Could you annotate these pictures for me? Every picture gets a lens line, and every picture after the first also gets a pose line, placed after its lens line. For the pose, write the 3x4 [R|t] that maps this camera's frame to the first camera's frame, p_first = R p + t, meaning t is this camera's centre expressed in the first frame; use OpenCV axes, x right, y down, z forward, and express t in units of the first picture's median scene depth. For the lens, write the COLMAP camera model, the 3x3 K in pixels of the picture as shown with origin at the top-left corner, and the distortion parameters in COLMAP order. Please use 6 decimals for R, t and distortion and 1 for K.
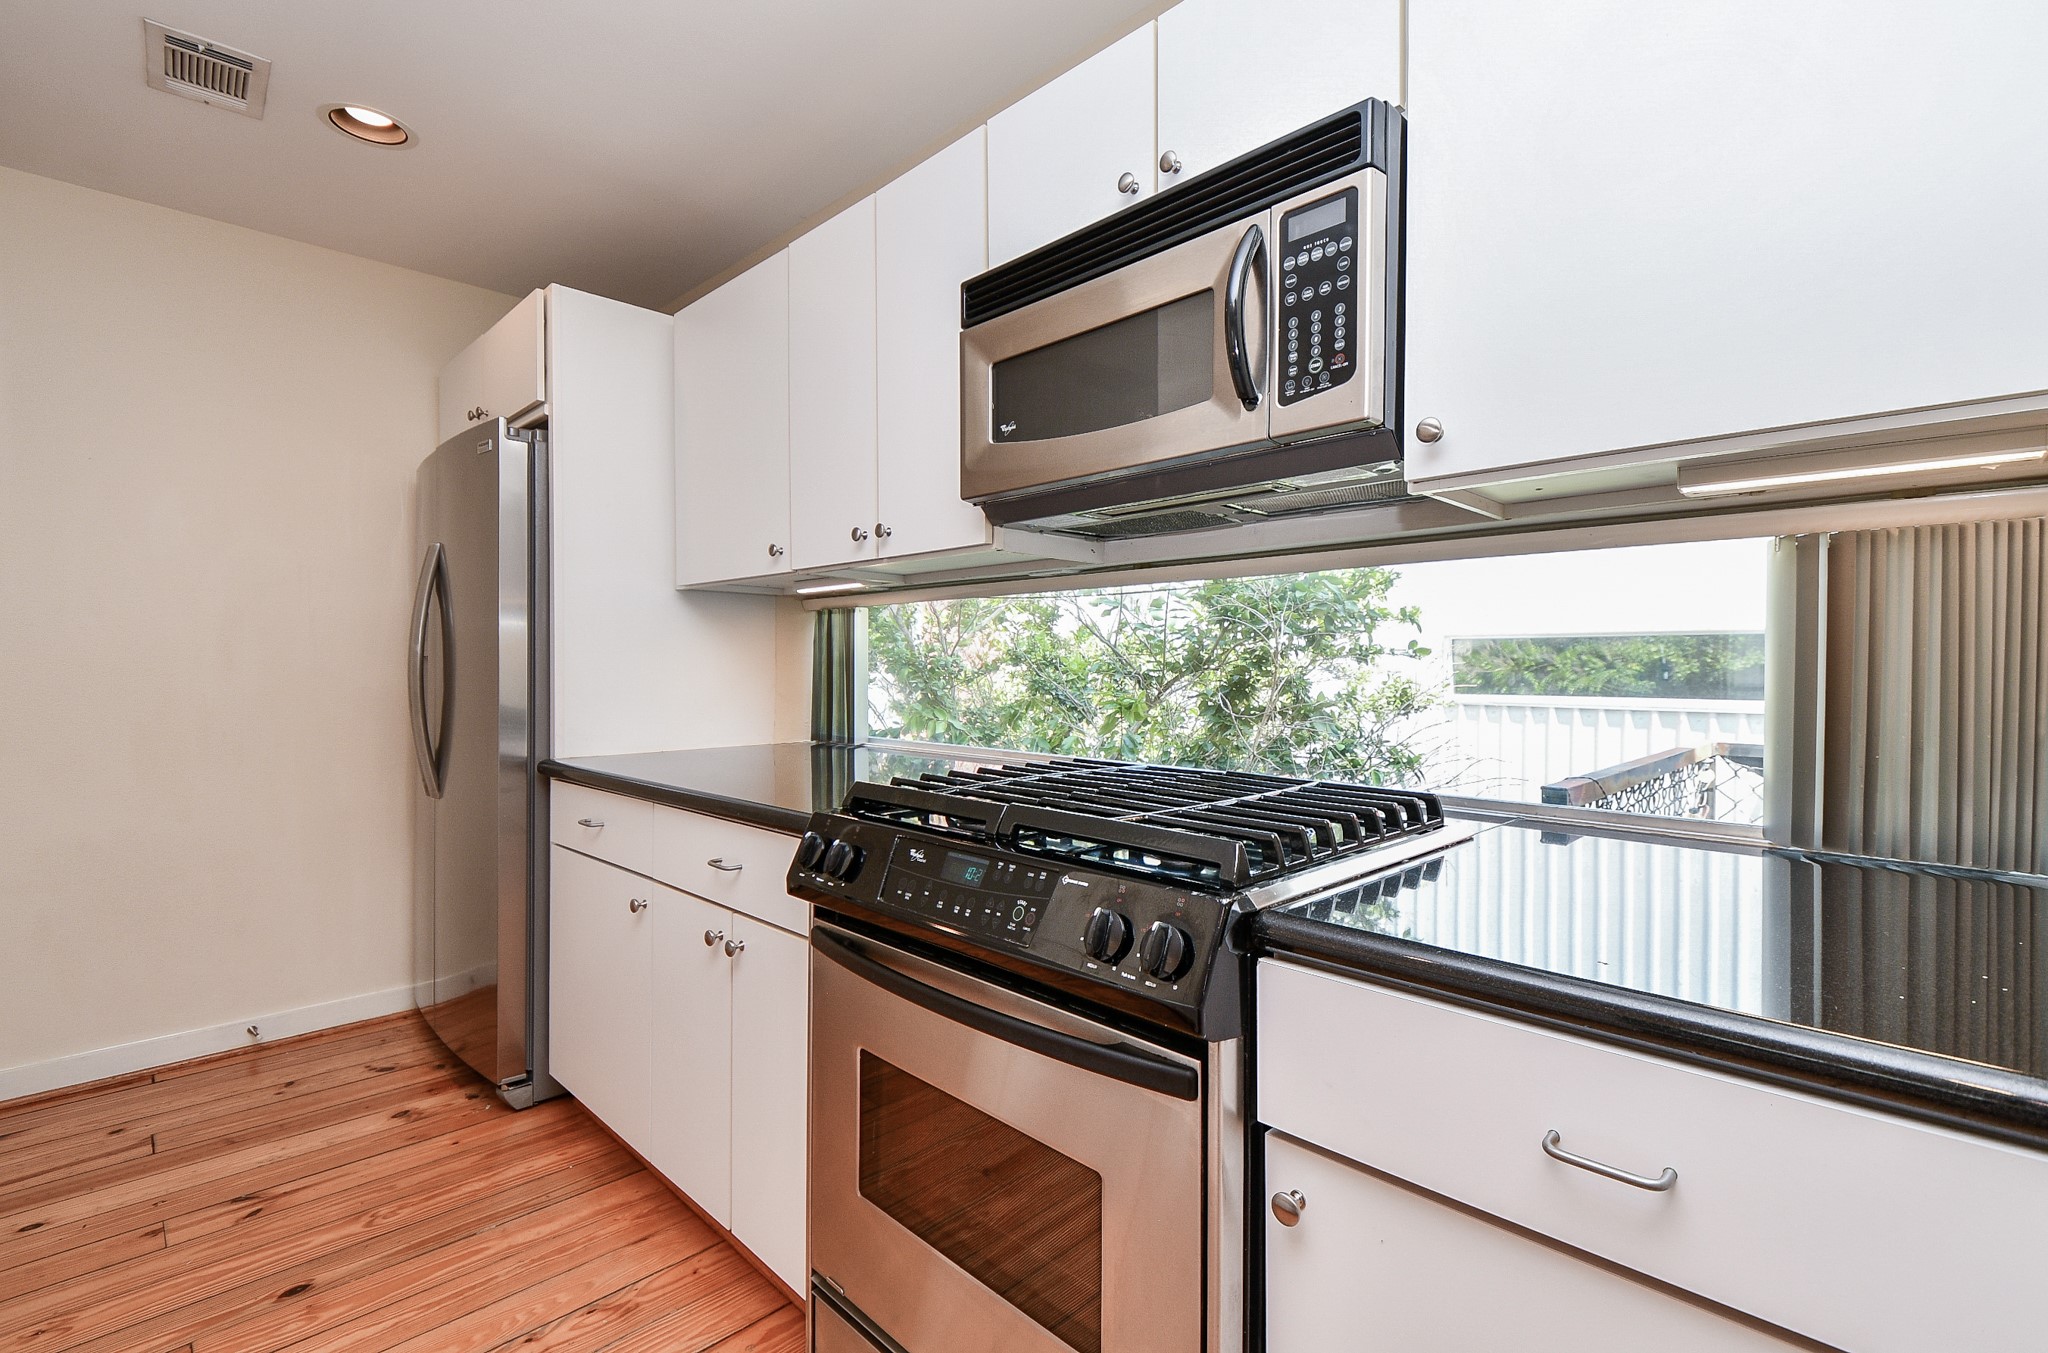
lens RADIAL K [[942.6, 0, 1033.5], [0, 942.6, 671.6], [0, 0, 1]] dist [0.010899, -0.000926]
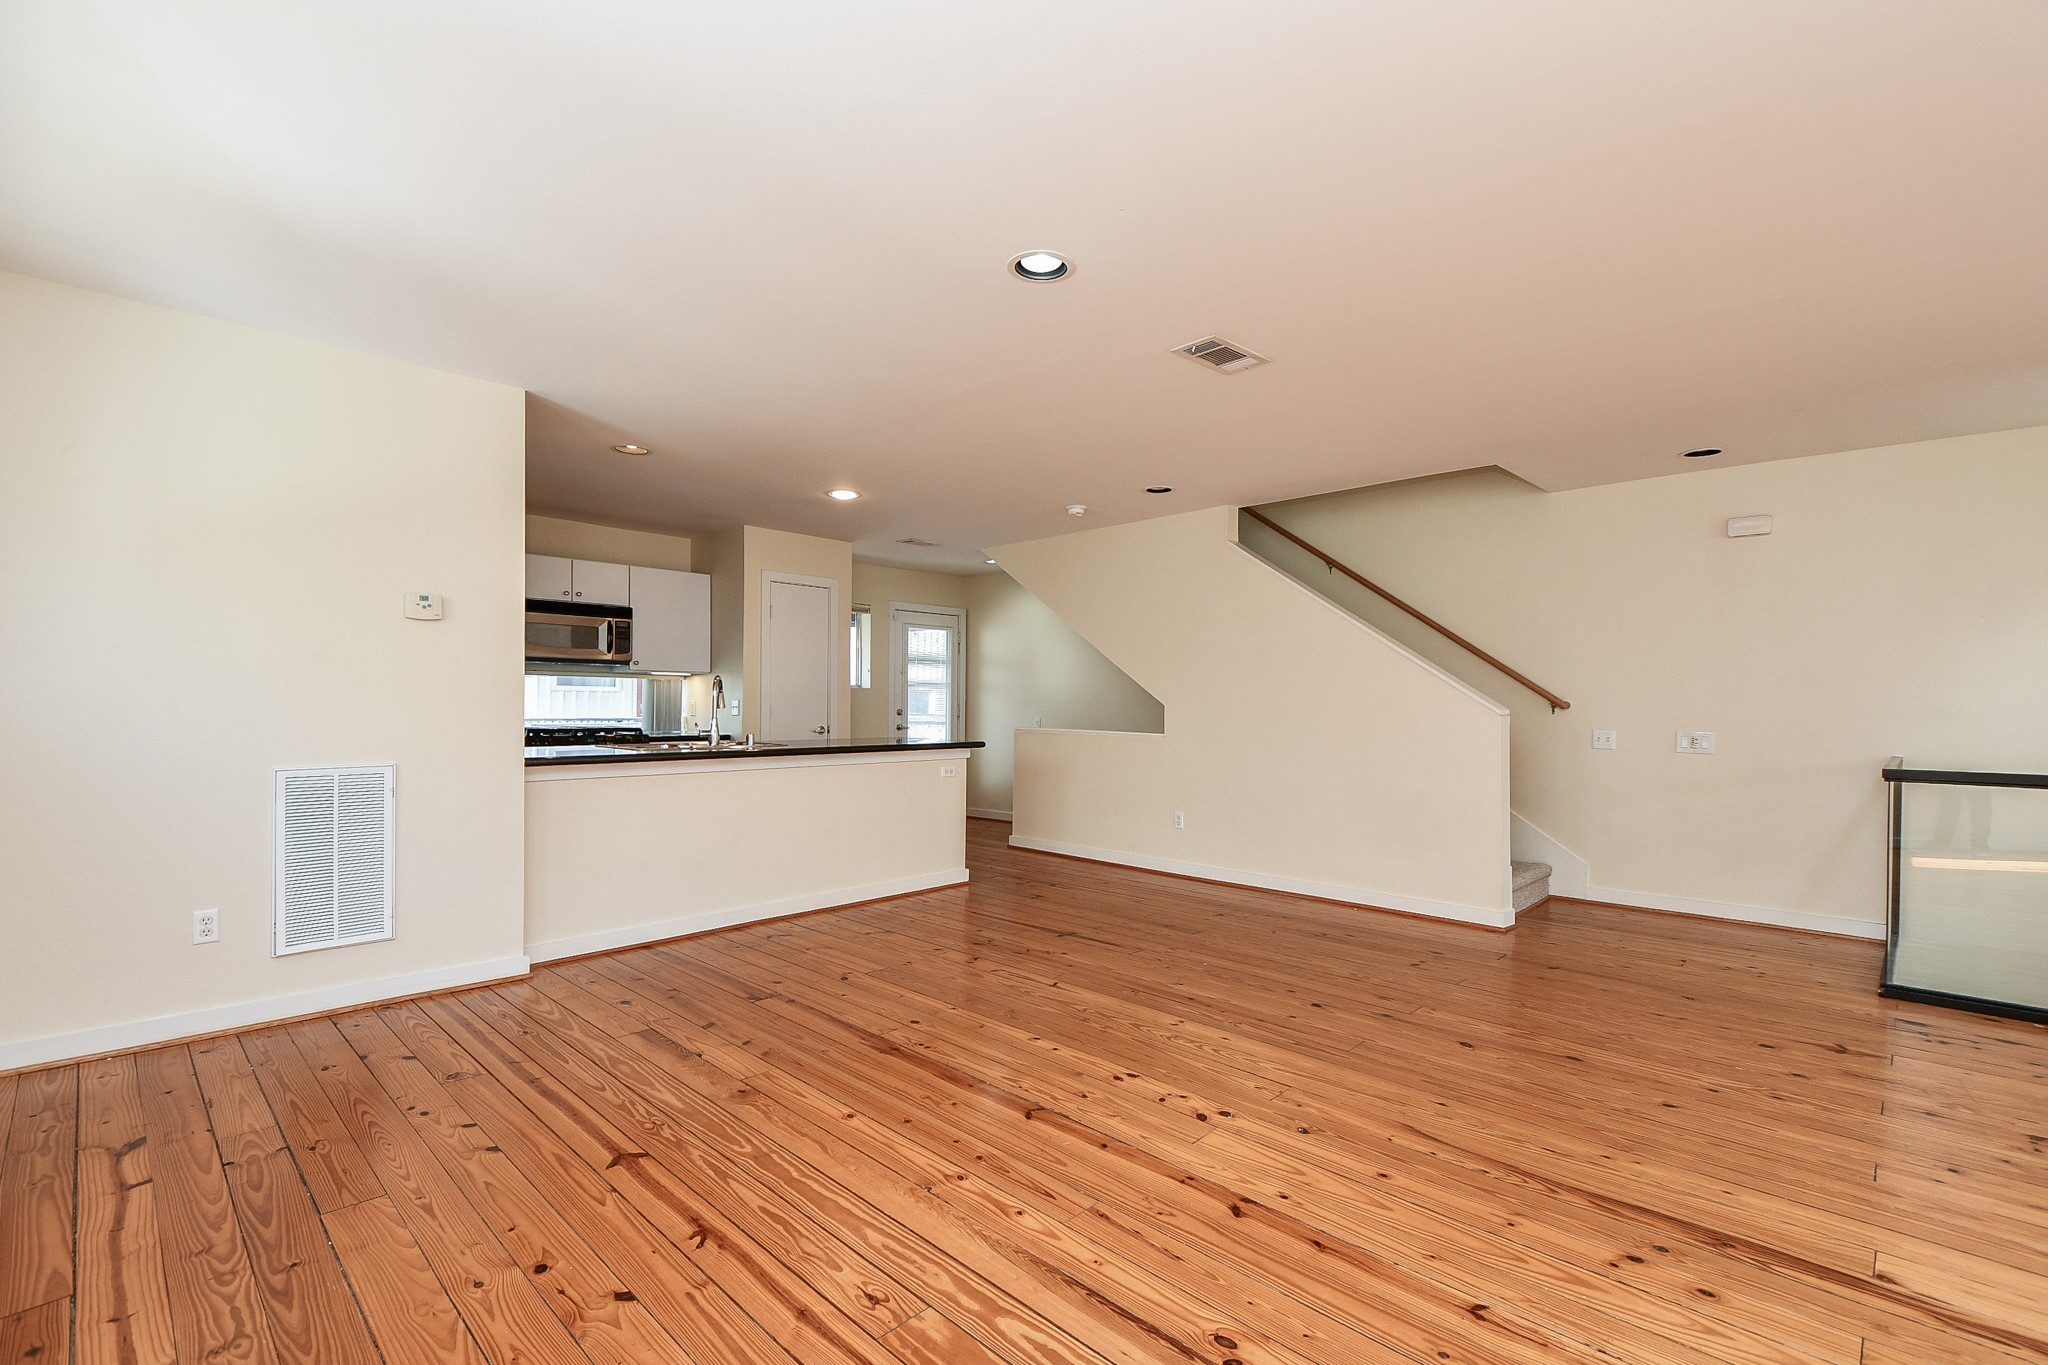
lens RADIAL K [[898.9, 0, 1020.6], [0, 898.9, 698.3], [0, 0, 1]] dist [0.032632, -0.017877]
pose [[-0.010391, 0.006624, 0.999924, -2.516544], [-0.002095, 0.999976, -0.006646, 0.005509], [-0.999944, -0.002164, -0.010377, -0.663652]]
